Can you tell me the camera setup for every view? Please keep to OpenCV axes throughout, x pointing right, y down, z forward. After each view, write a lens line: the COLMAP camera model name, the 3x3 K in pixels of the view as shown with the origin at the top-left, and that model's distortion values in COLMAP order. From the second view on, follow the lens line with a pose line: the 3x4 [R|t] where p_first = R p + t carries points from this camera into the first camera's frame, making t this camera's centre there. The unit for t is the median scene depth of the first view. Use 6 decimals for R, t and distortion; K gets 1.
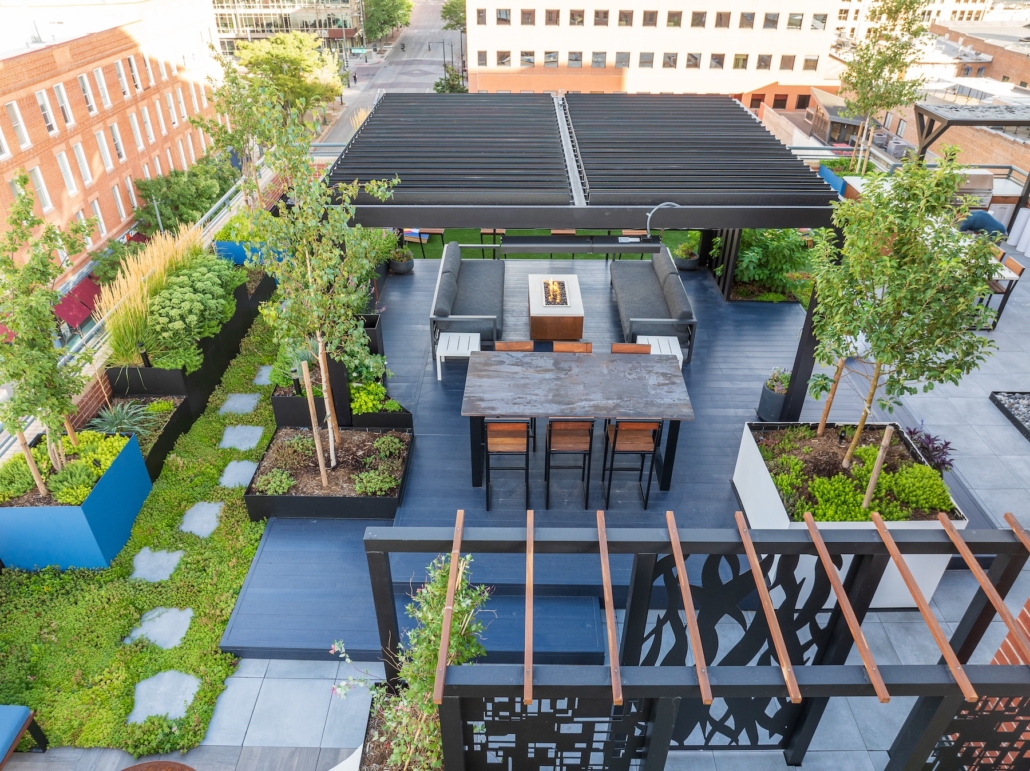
lens RADIAL K [[721.6, 0, 512.9], [0, 721.6, 382.0], [0, 0, 1]] dist [-0.035680, -0.000497]
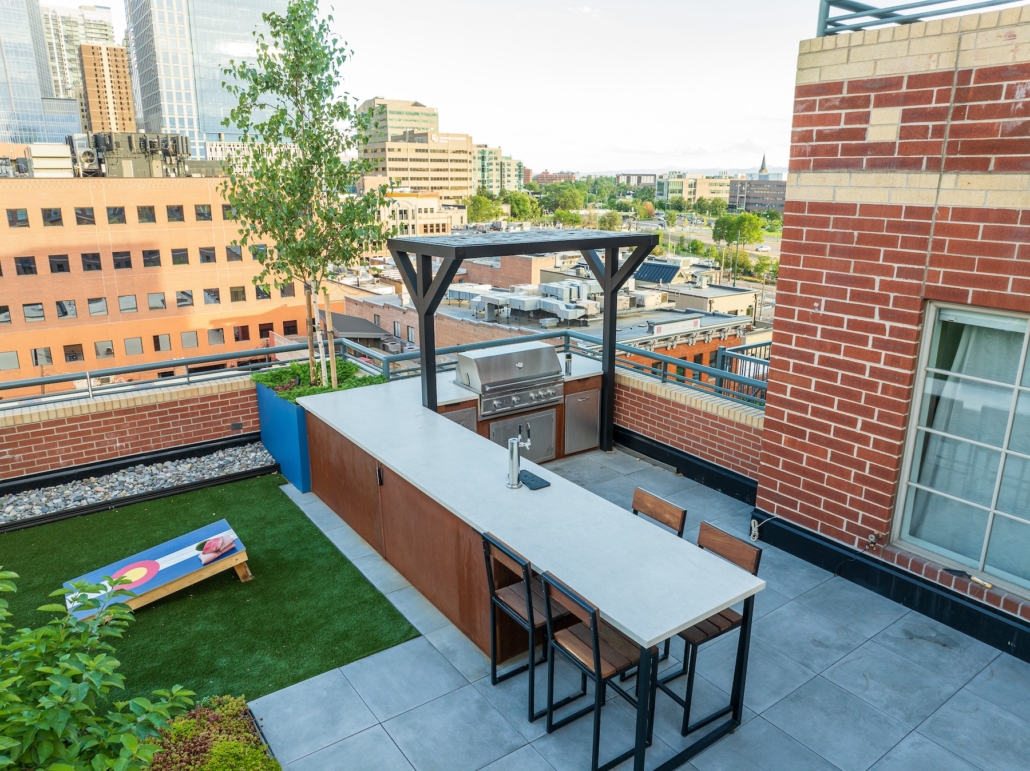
lens RADIAL K [[721.6, 0, 514.7], [0, 721.6, 386.2], [0, 0, 1]] dist [-0.035680, -0.000497]
pose [[0.809552, -0.159392, 0.564995, 0.310559], [0.321547, 0.925618, -0.199599, -0.152064], [-0.491155, 0.343258, 0.800588, 0.539707]]
